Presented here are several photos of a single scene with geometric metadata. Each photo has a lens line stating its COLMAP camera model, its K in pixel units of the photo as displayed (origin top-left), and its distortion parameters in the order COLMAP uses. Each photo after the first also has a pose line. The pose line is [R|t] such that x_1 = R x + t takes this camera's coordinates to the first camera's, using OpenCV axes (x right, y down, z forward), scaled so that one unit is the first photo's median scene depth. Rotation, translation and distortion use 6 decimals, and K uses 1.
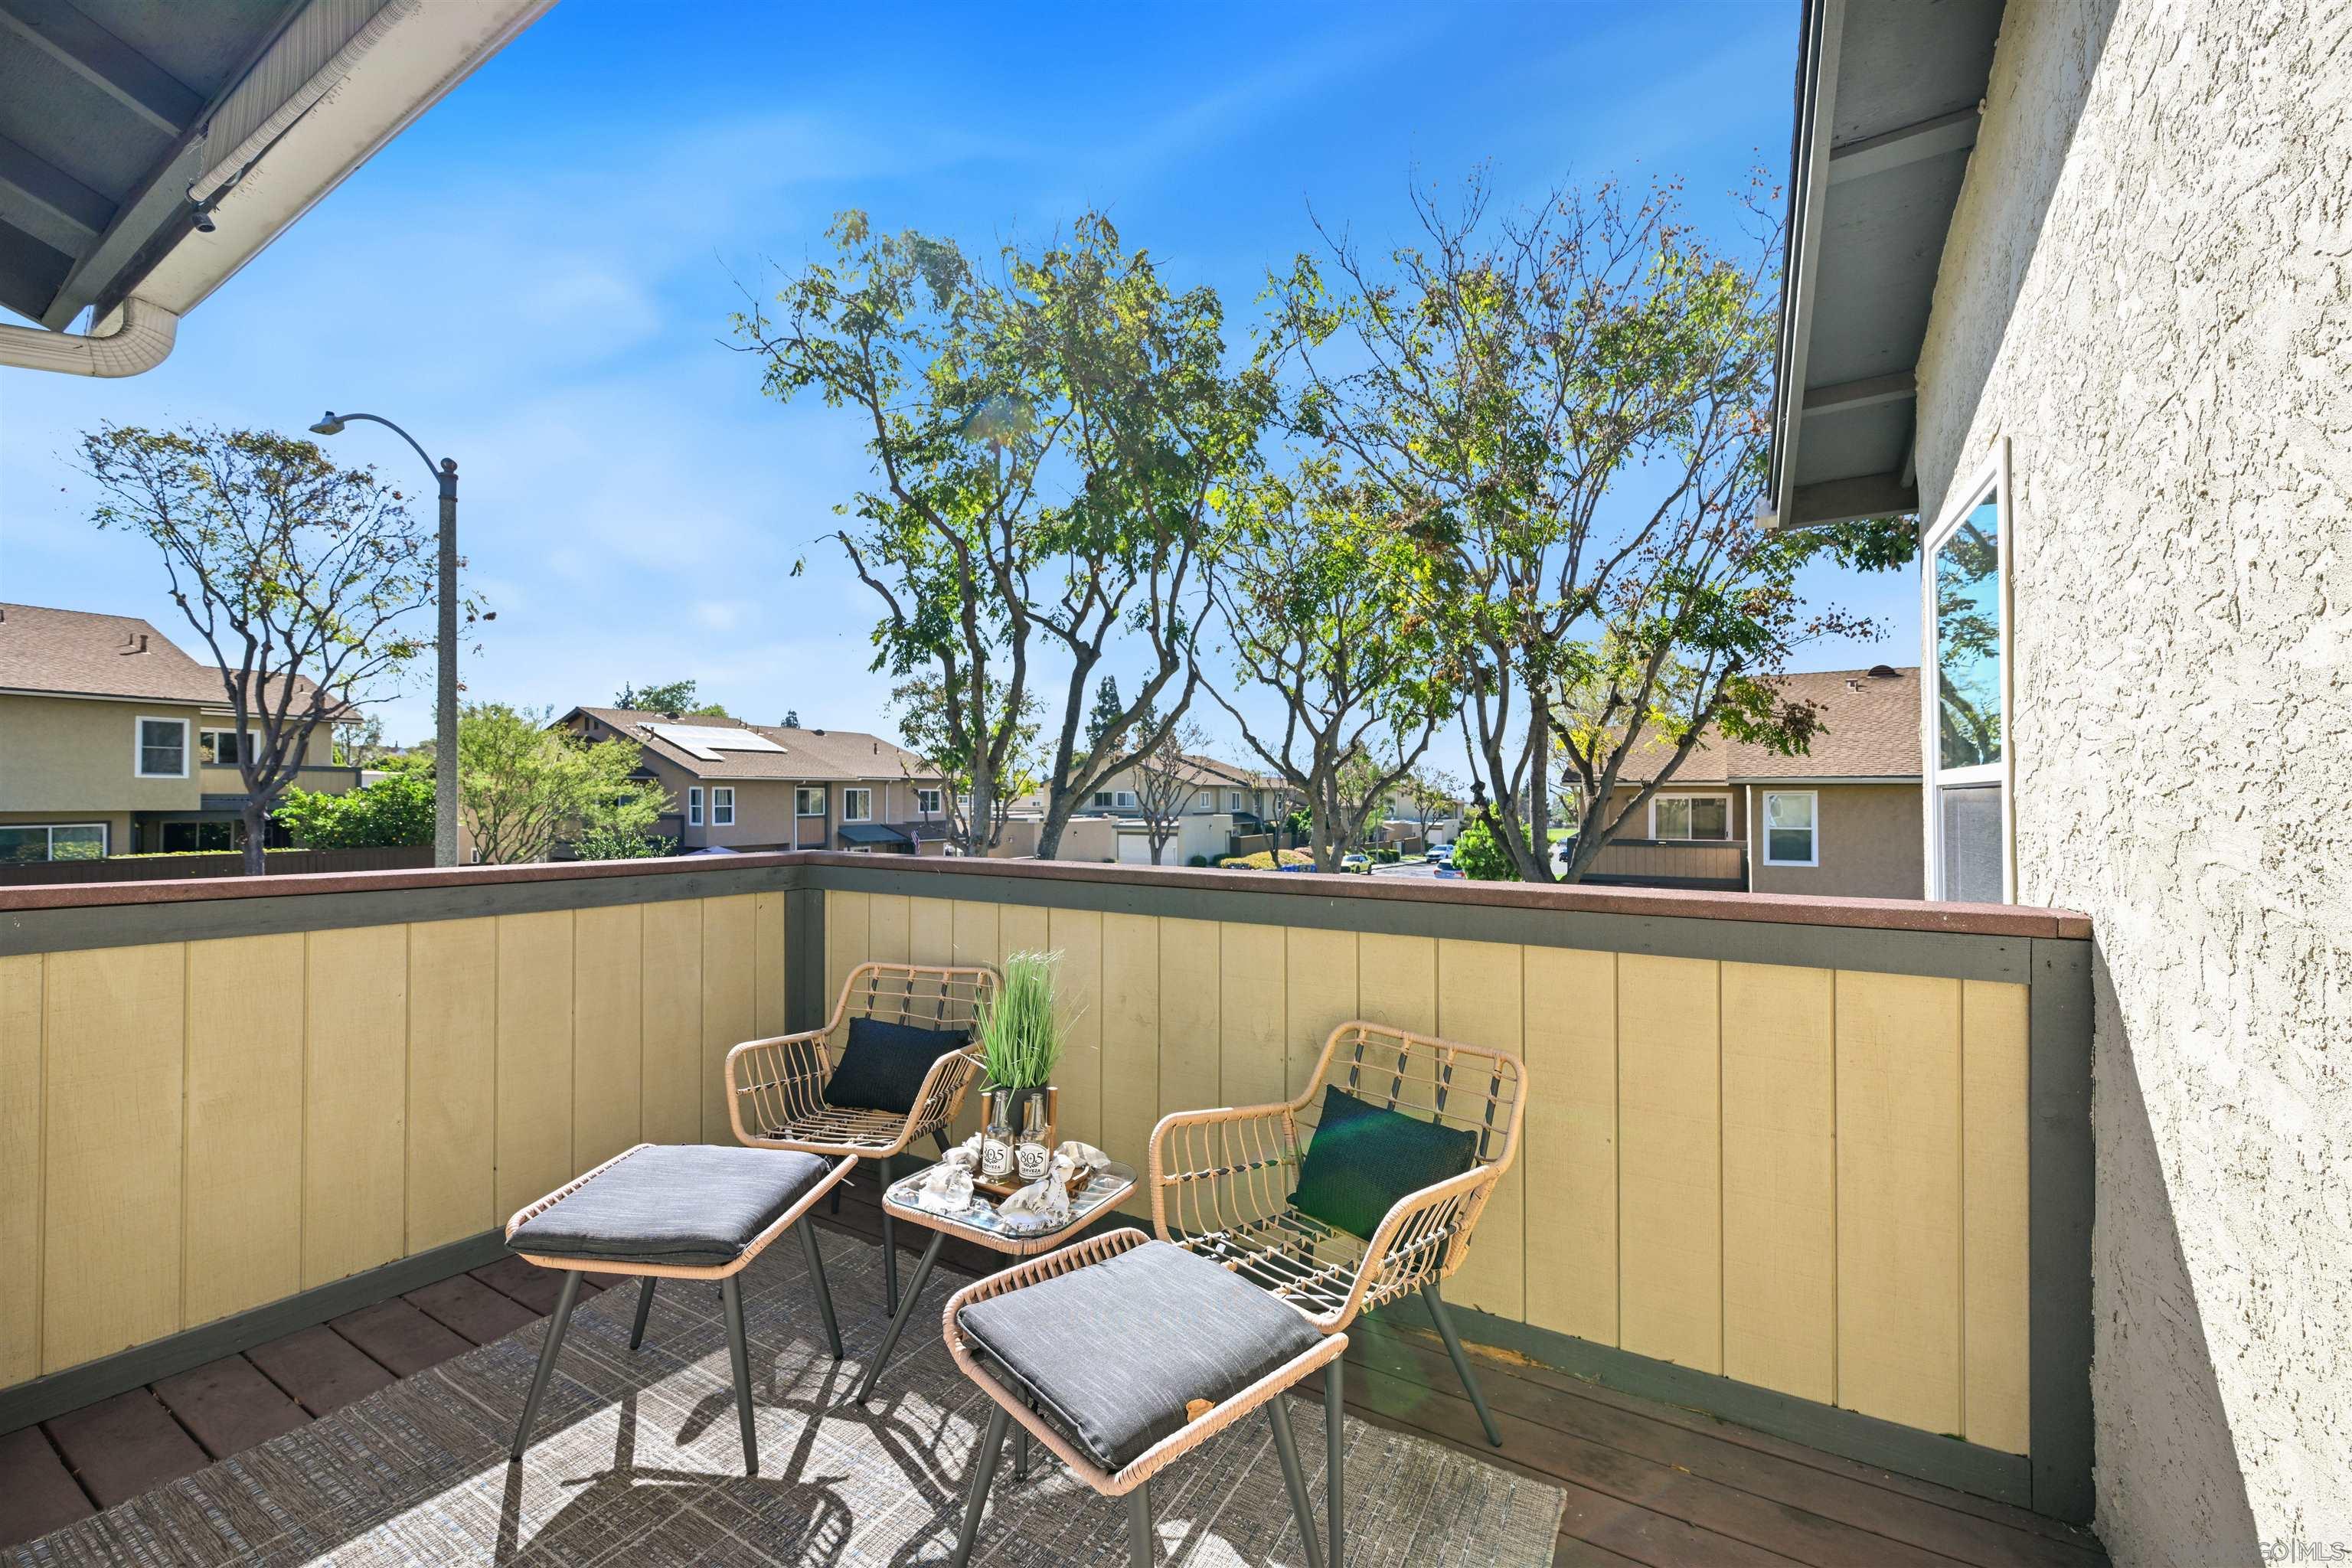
lens RADIAL K [[908.9, 0, 1182.7], [0, 908.9, 793.1], [0, 0, 1]] dist [-0.000733, 0.000114]
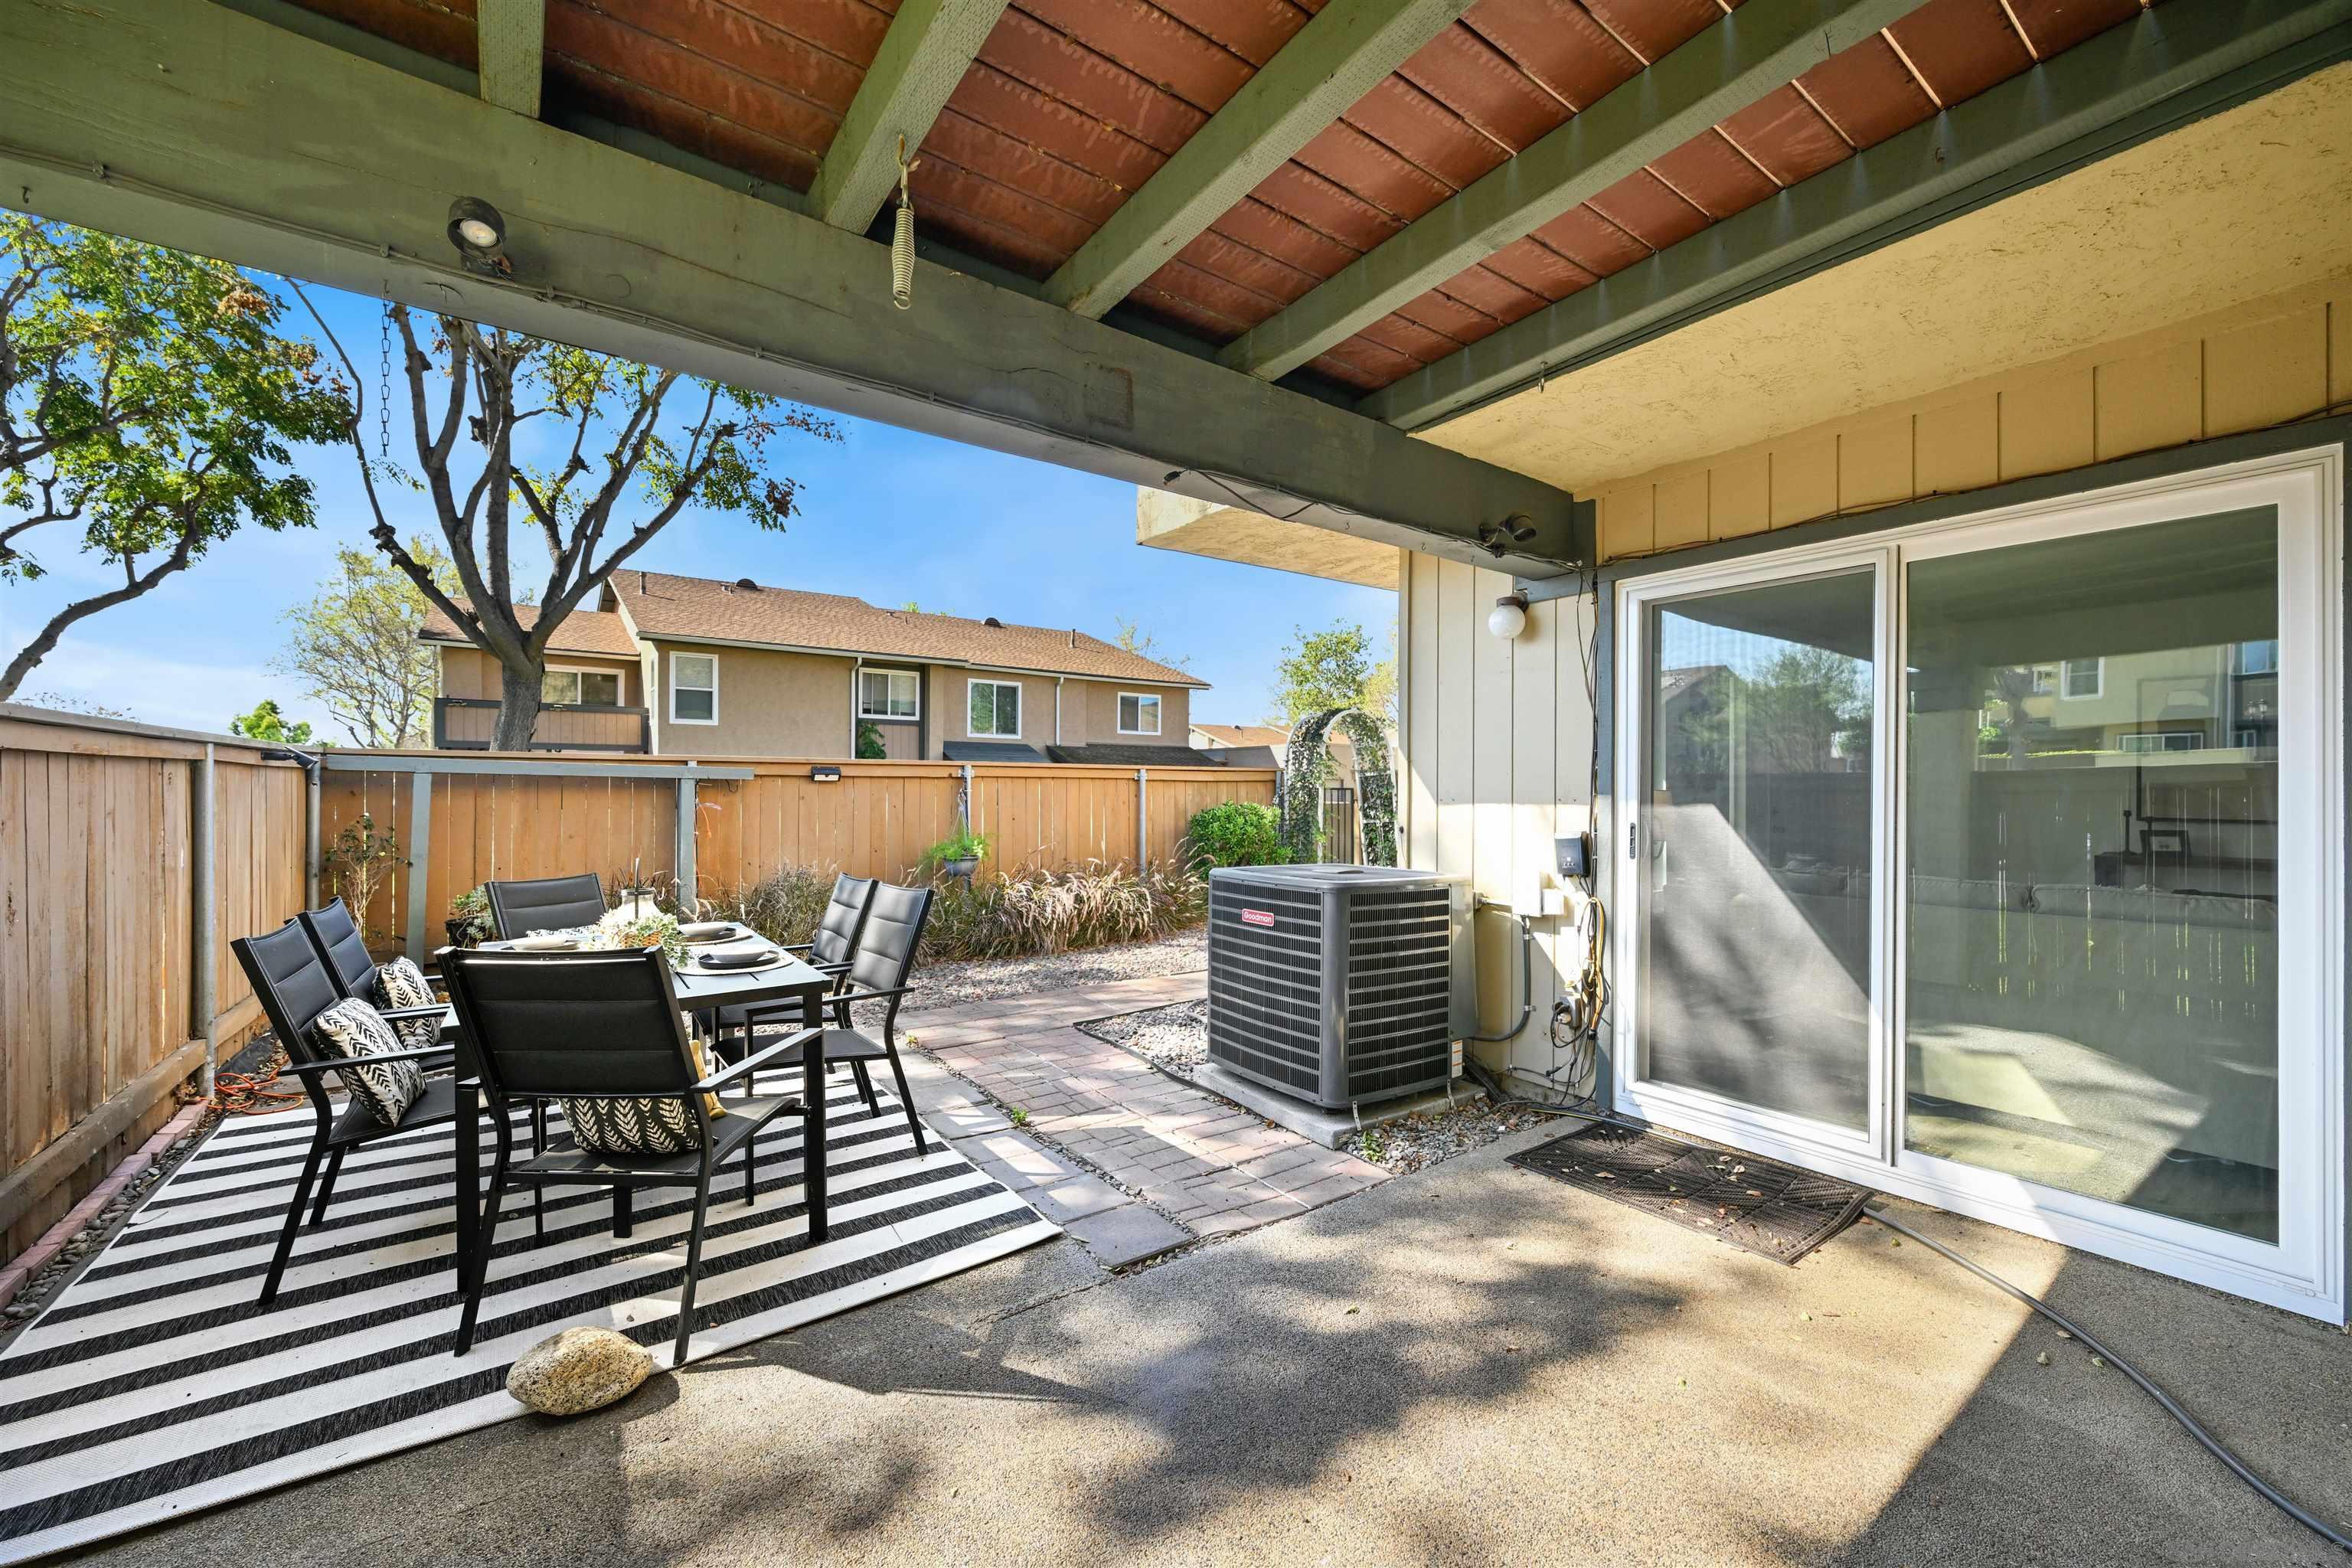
lens RADIAL K [[923.6, 0, 1176.0], [0, 923.6, 784.0], [0, 0, 1]] dist [-0.000447, 0.000028]
pose [[0.407500, 0.006713, 0.913181, -0.072032], [-0.013334, 0.999910, -0.001401, 0.127359], [-0.913108, -0.011605, 0.407553, 0.045567]]
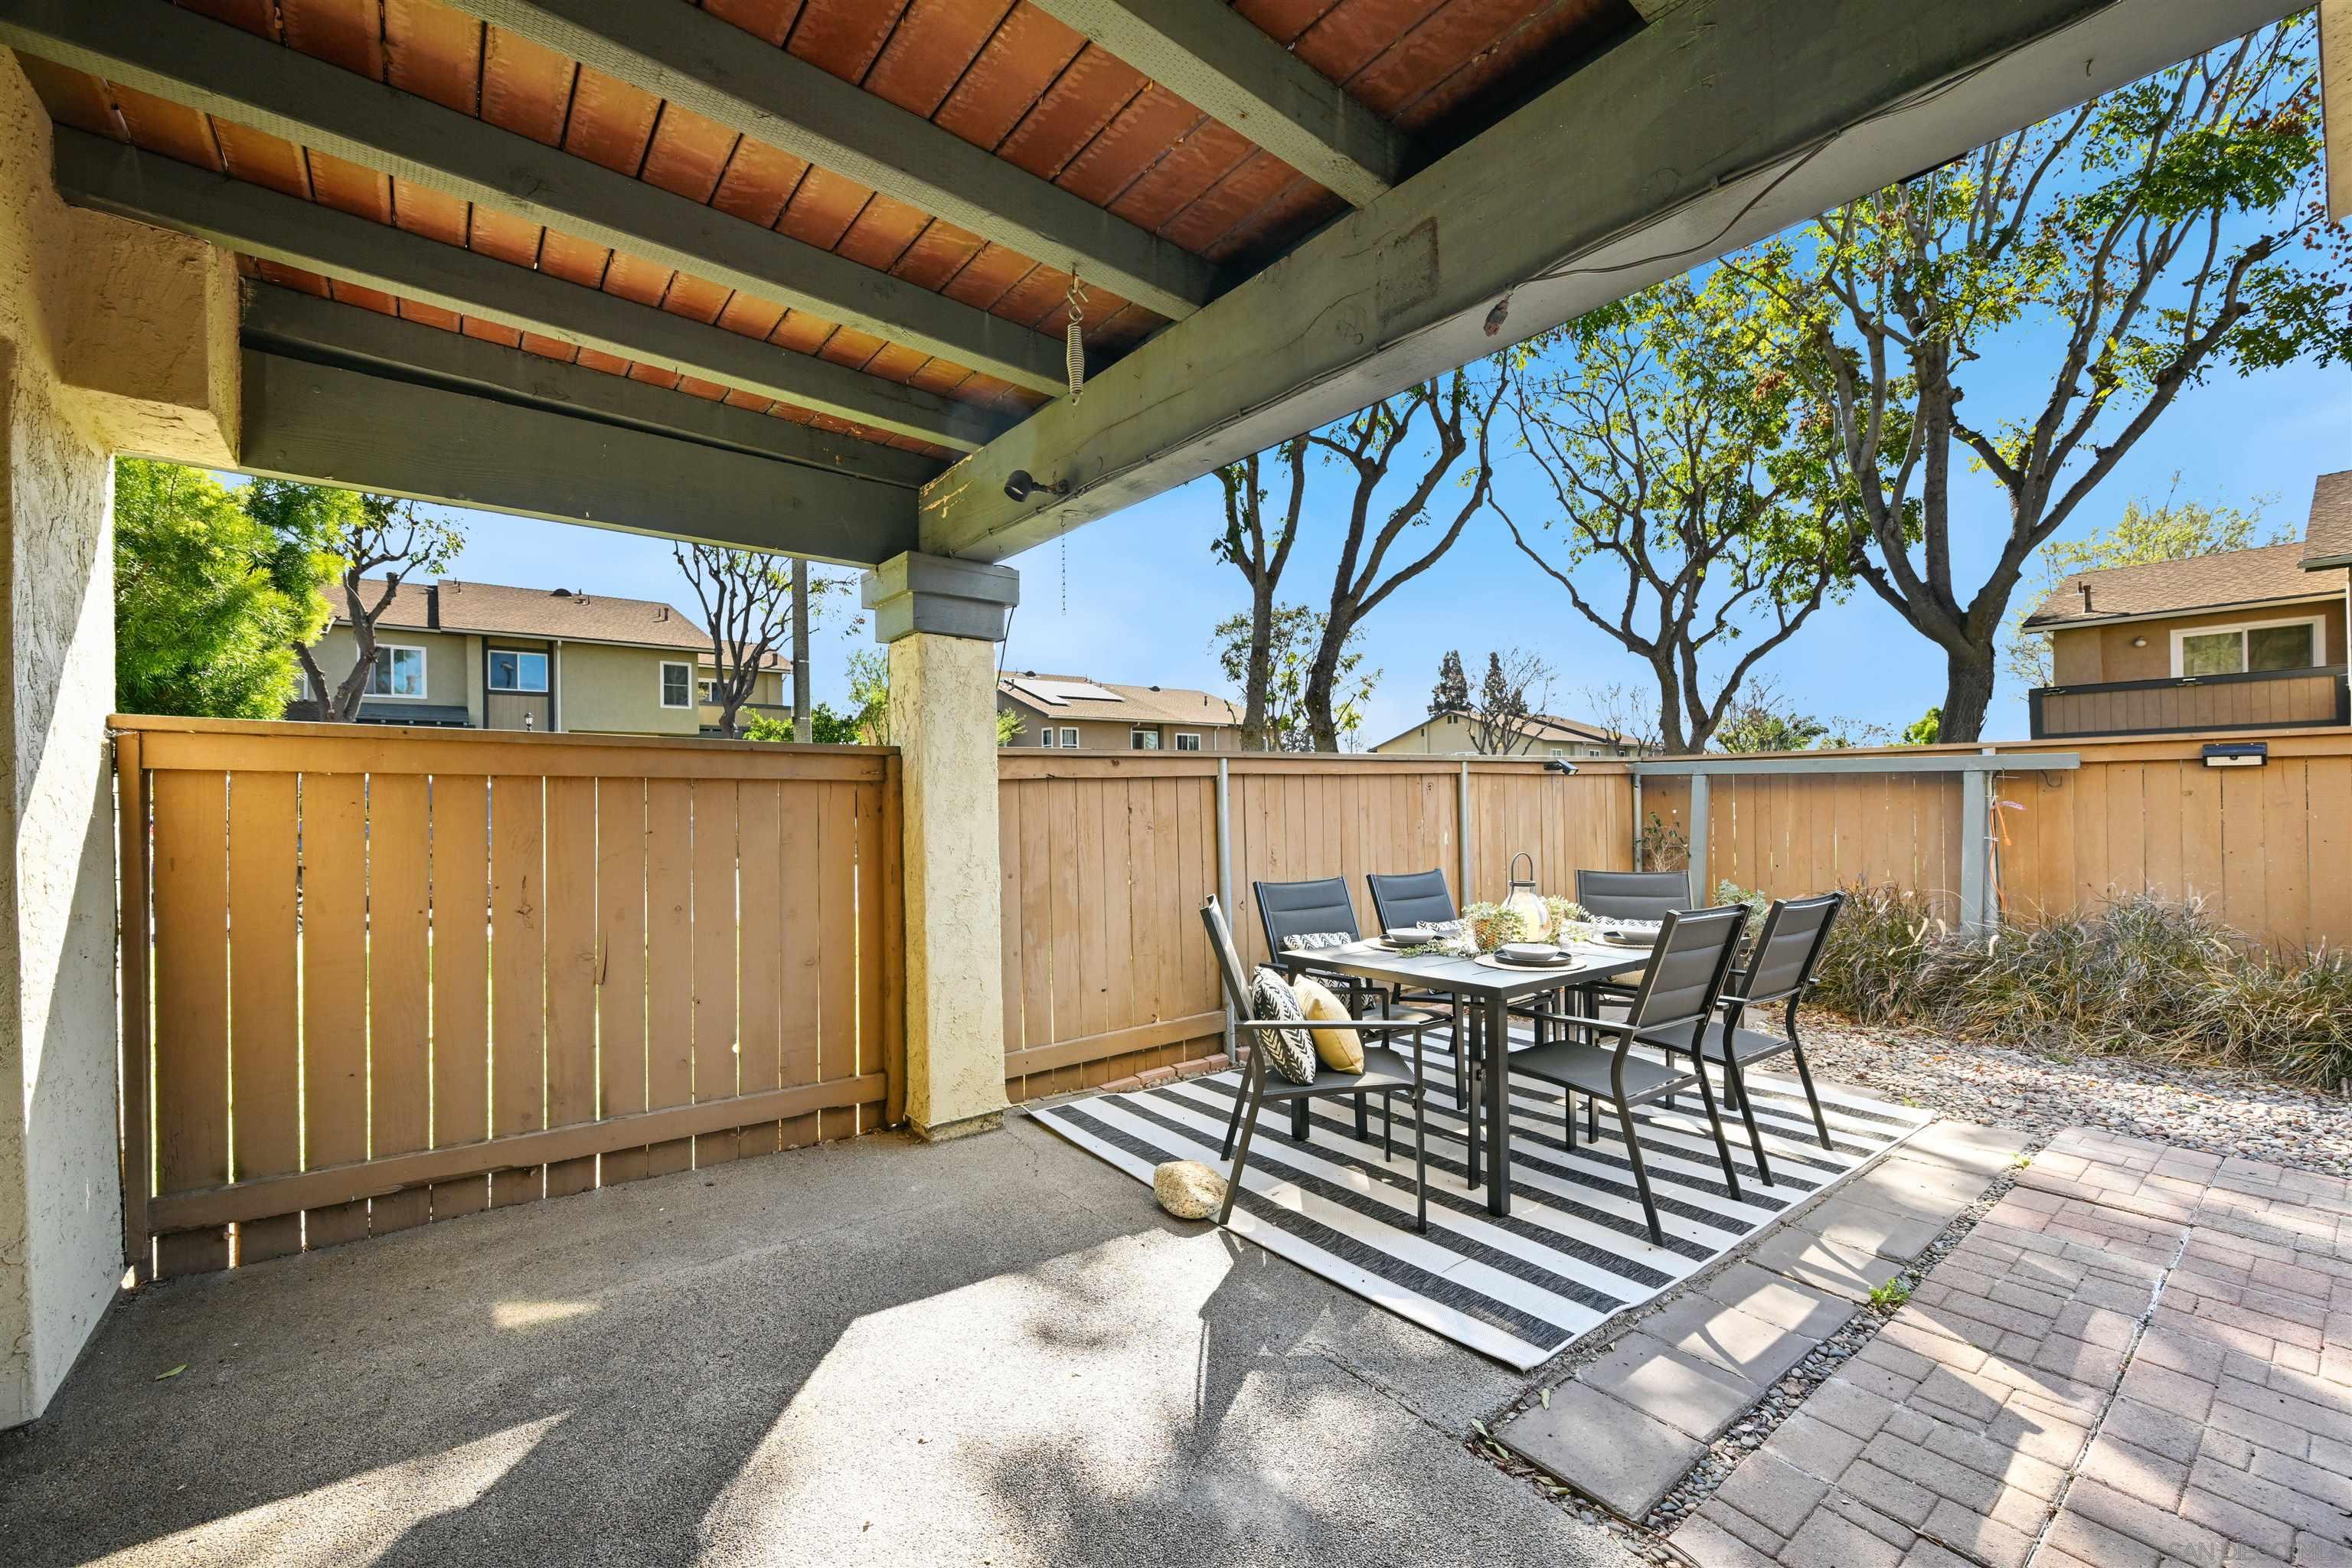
lens RADIAL K [[932.4, 0, 1185.5], [0, 932.4, 792.1], [0, 0, 1]] dist [0.001458, 0.000140]
pose [[0.934072, -0.016945, -0.356683, 0.039814], [0.019100, 0.999814, 0.002520, 0.128373], [0.356574, -0.009167, 0.934222, 0.009157]]
